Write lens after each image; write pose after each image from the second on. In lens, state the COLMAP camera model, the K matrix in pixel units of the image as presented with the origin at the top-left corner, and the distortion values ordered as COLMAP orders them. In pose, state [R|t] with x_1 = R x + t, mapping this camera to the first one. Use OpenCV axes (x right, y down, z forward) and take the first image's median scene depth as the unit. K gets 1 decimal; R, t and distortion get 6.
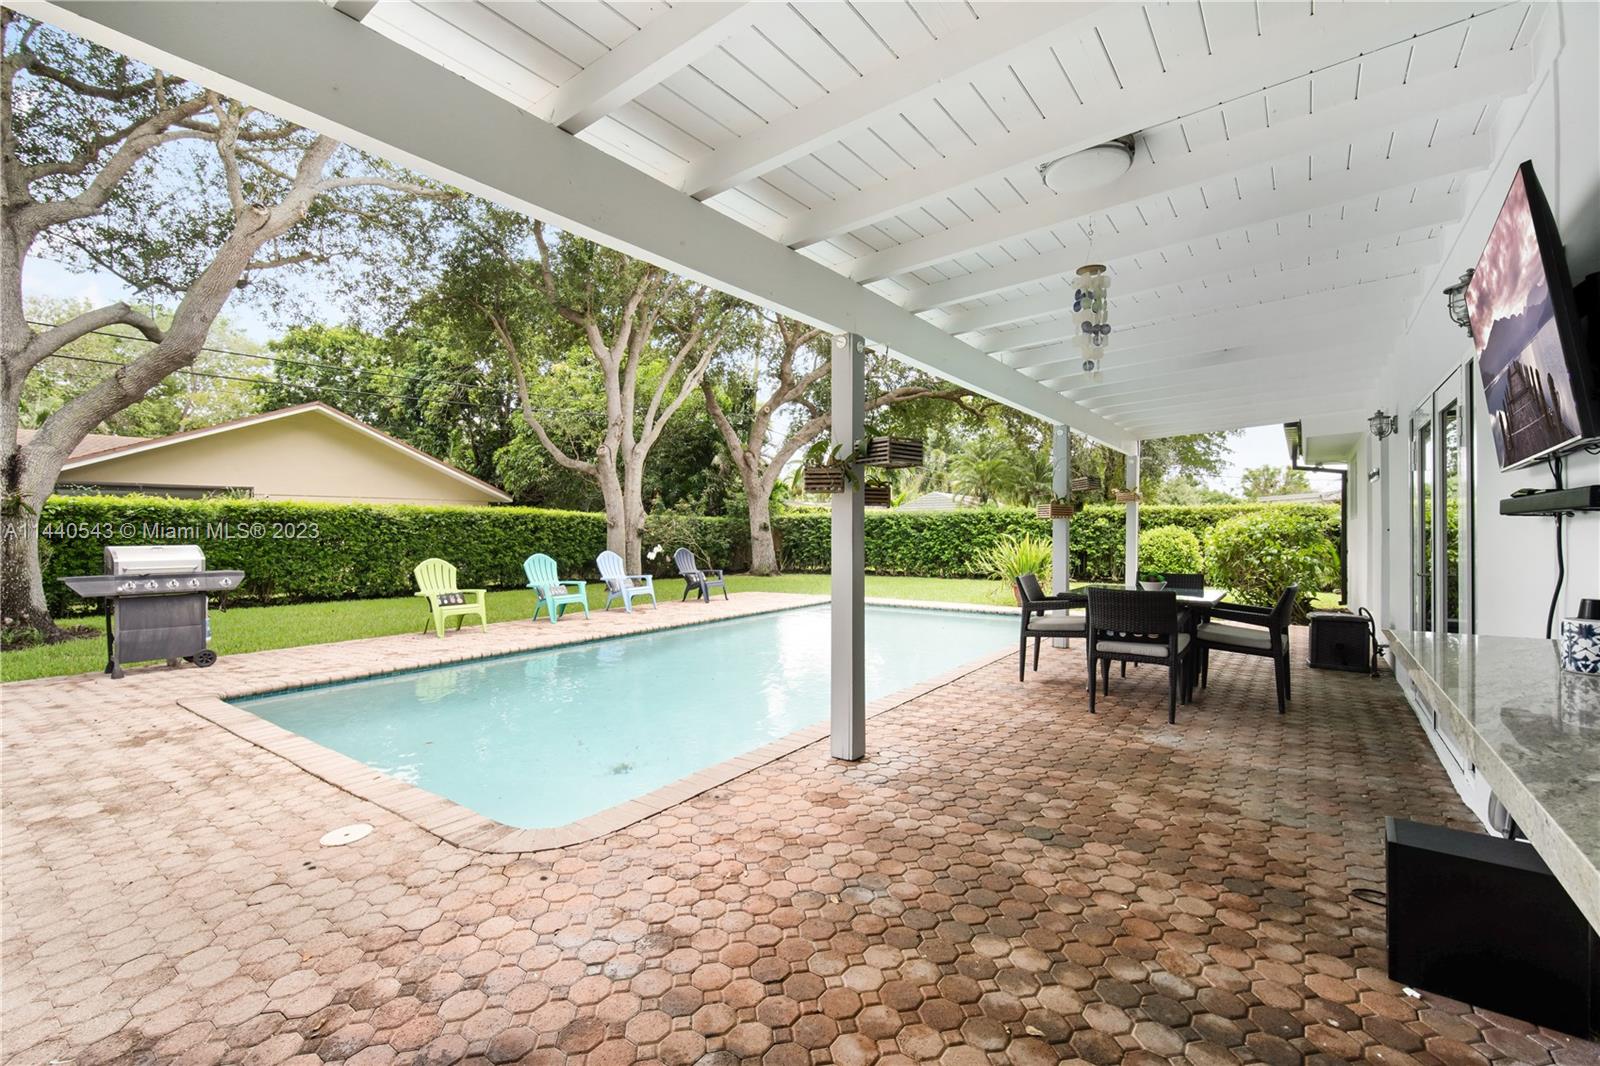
lens RADIAL K [[691.8, 0, 795.8], [0, 691.8, 538.2], [0, 0, 1]] dist [-0.001605, 0.000209]
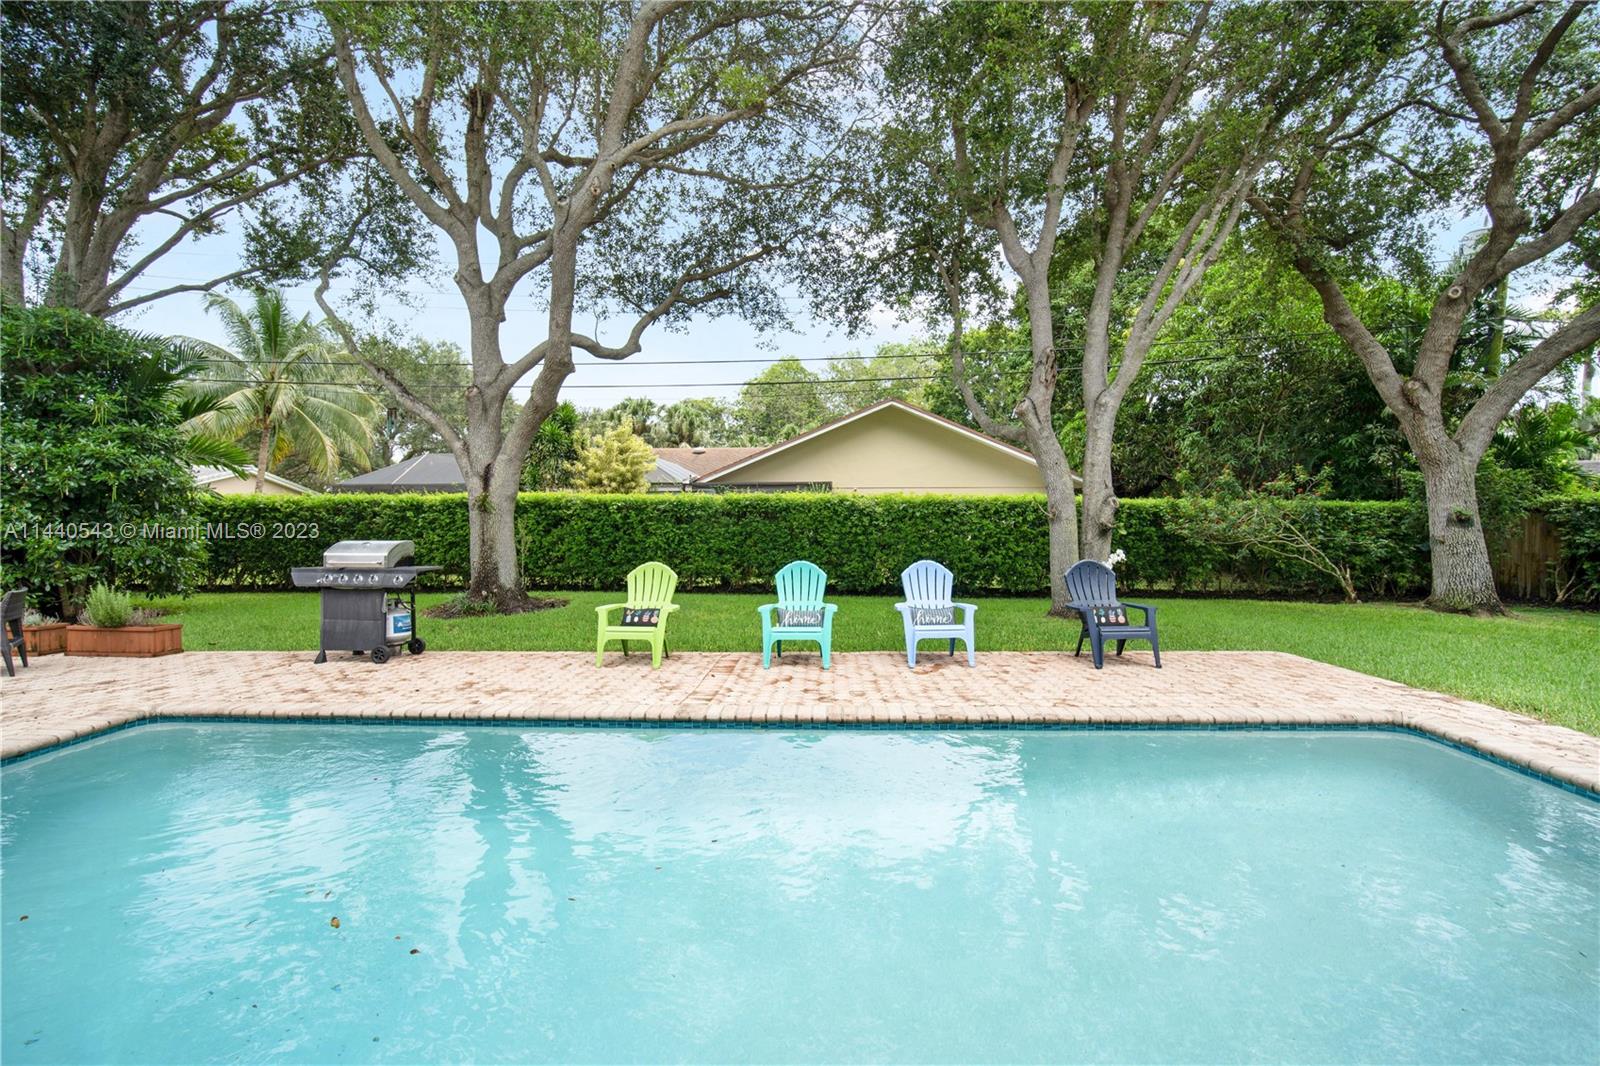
lens RADIAL K [[691.8, 0, 795.8], [0, 691.8, 538.2], [0, 0, 1]] dist [-0.001605, 0.000209]
pose [[0.568301, 0.028846, -0.822315, 0.120742], [-0.013191, 0.999576, 0.025948, -0.011143], [0.822715, -0.003899, 0.568441, 0.349949]]
